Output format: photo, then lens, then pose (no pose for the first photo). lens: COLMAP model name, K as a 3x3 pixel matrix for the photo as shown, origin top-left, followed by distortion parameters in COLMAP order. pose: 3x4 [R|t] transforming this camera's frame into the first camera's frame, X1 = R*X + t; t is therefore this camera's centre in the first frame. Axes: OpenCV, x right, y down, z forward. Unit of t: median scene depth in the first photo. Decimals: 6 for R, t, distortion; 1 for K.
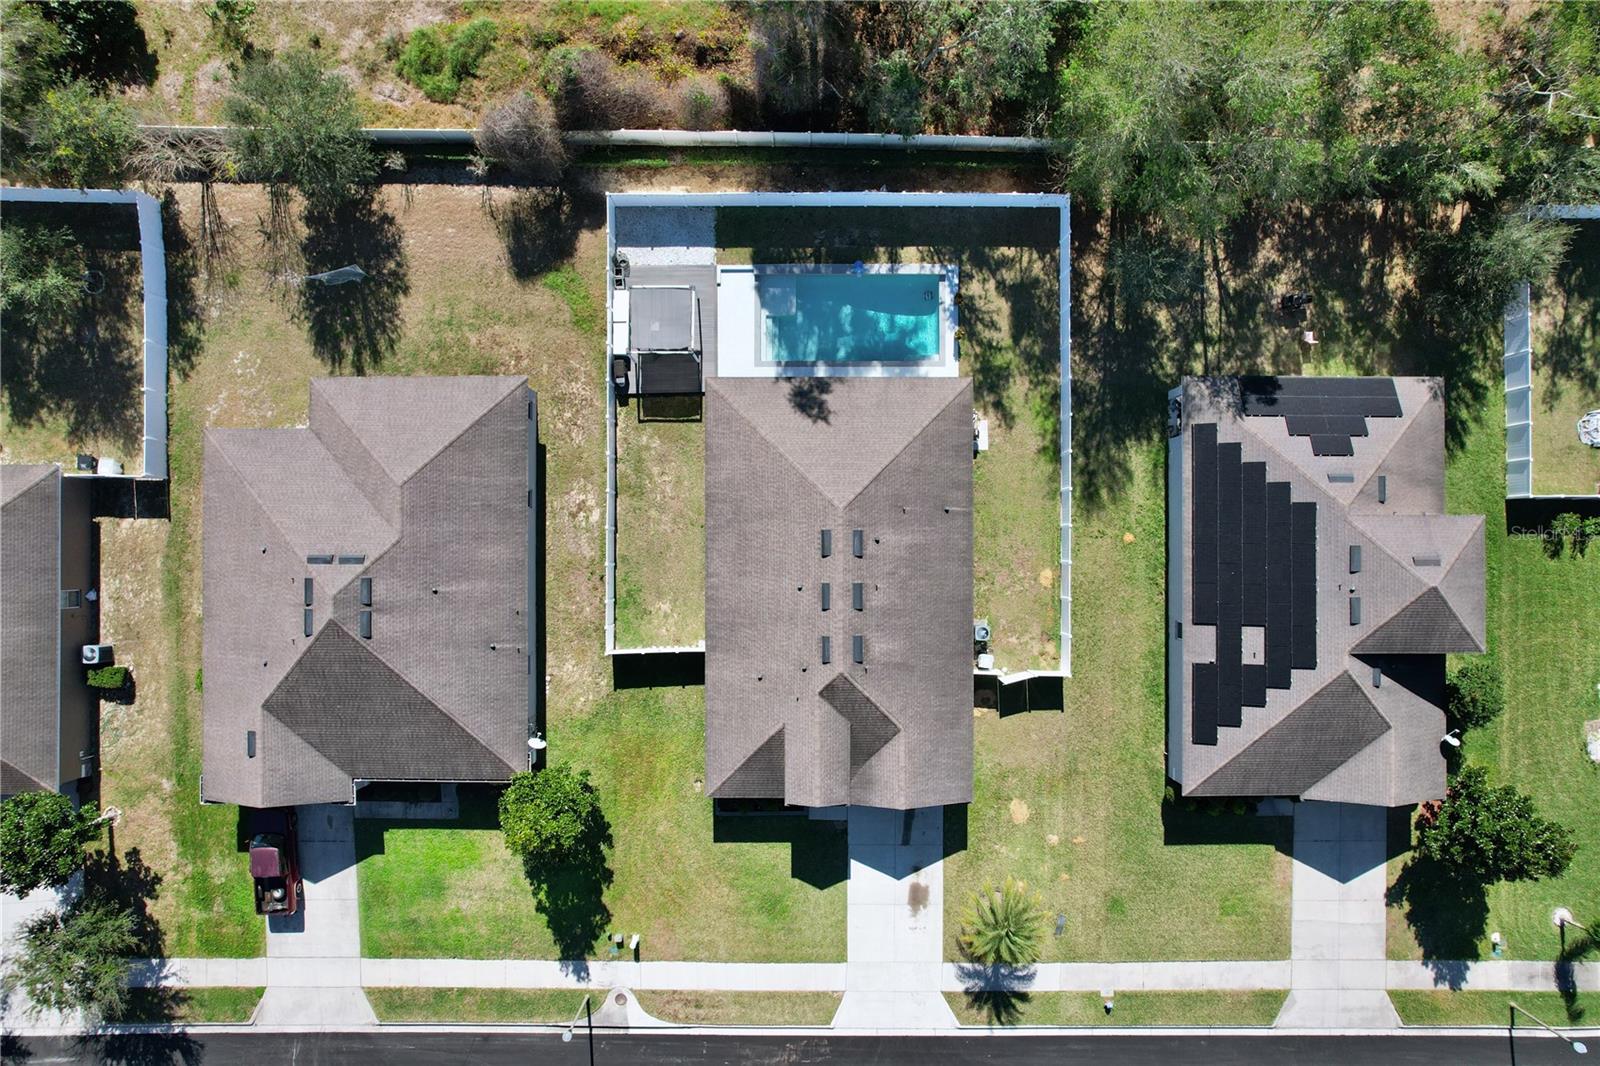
lens RADIAL K [[1020.0, 0, 802.6], [0, 1020.0, 540.5], [0, 0, 1]] dist [-0.077407, 0.070333]
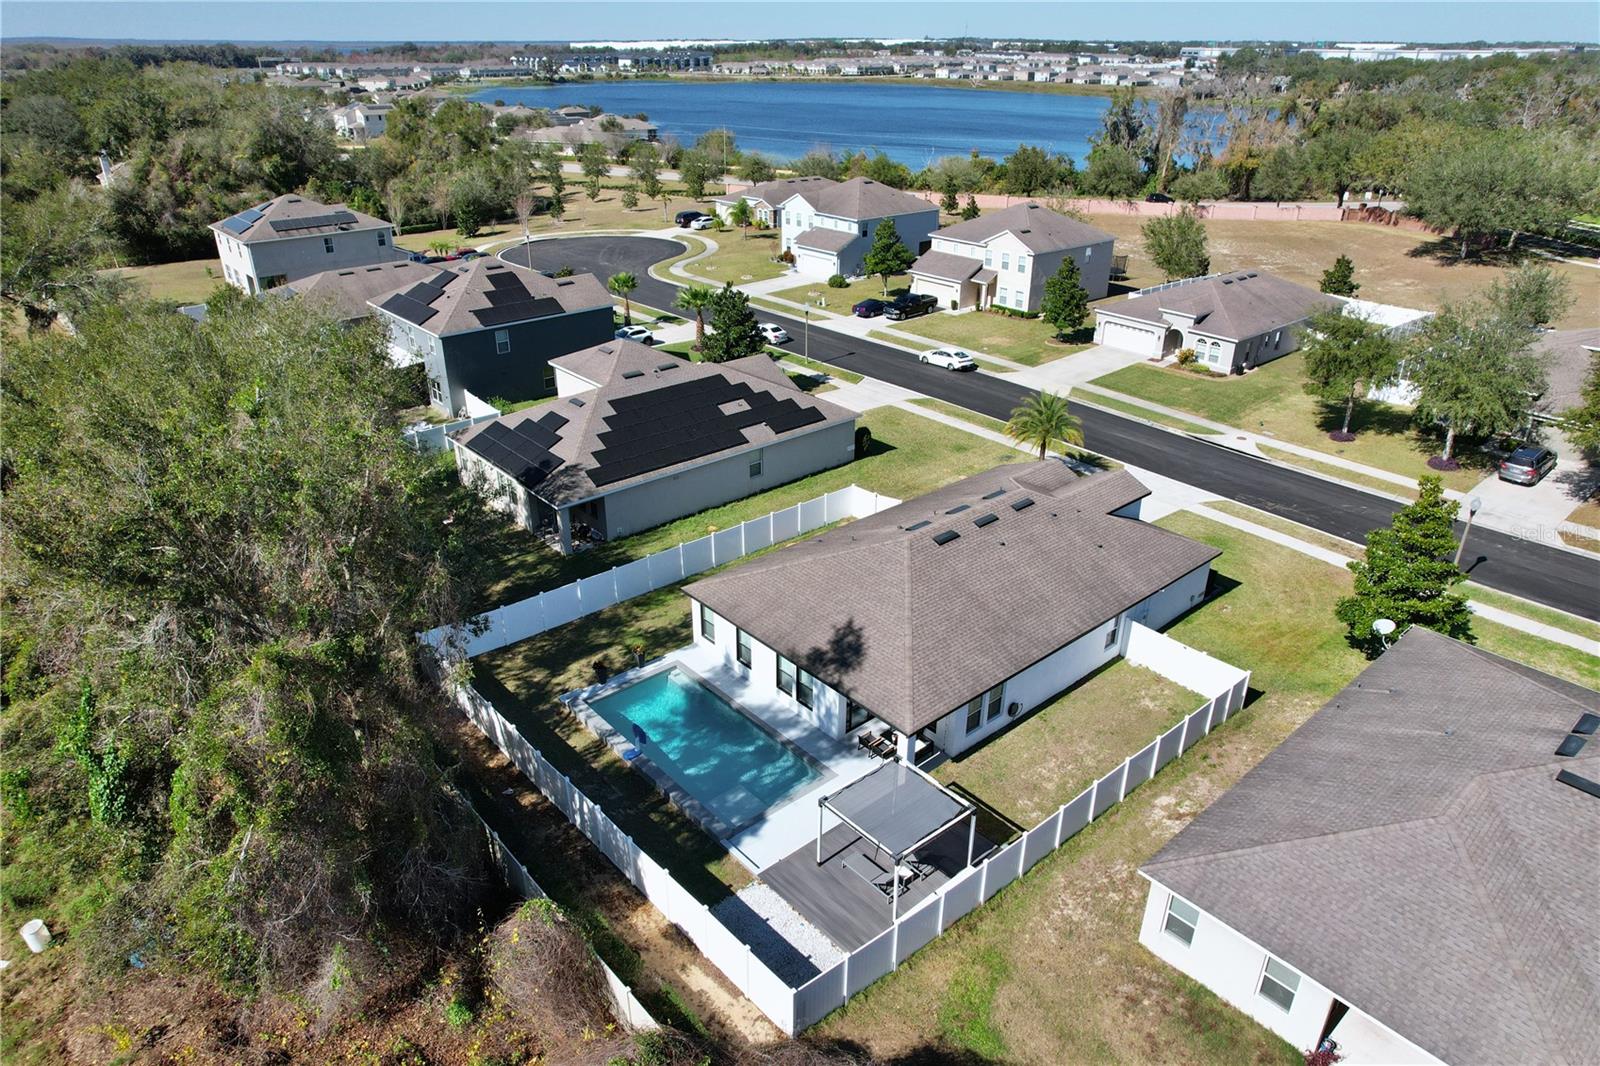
lens RADIAL K [[1025.9, 0, 797.2], [0, 1025.9, 530.9], [0, 0, 1]] dist [-0.042545, -0.000870]
pose [[-0.660059, -0.329748, 0.674973, -0.434306], [0.751146, -0.277647, 0.598909, -0.560377], [-0.010085, 0.902318, 0.430952, 0.554370]]
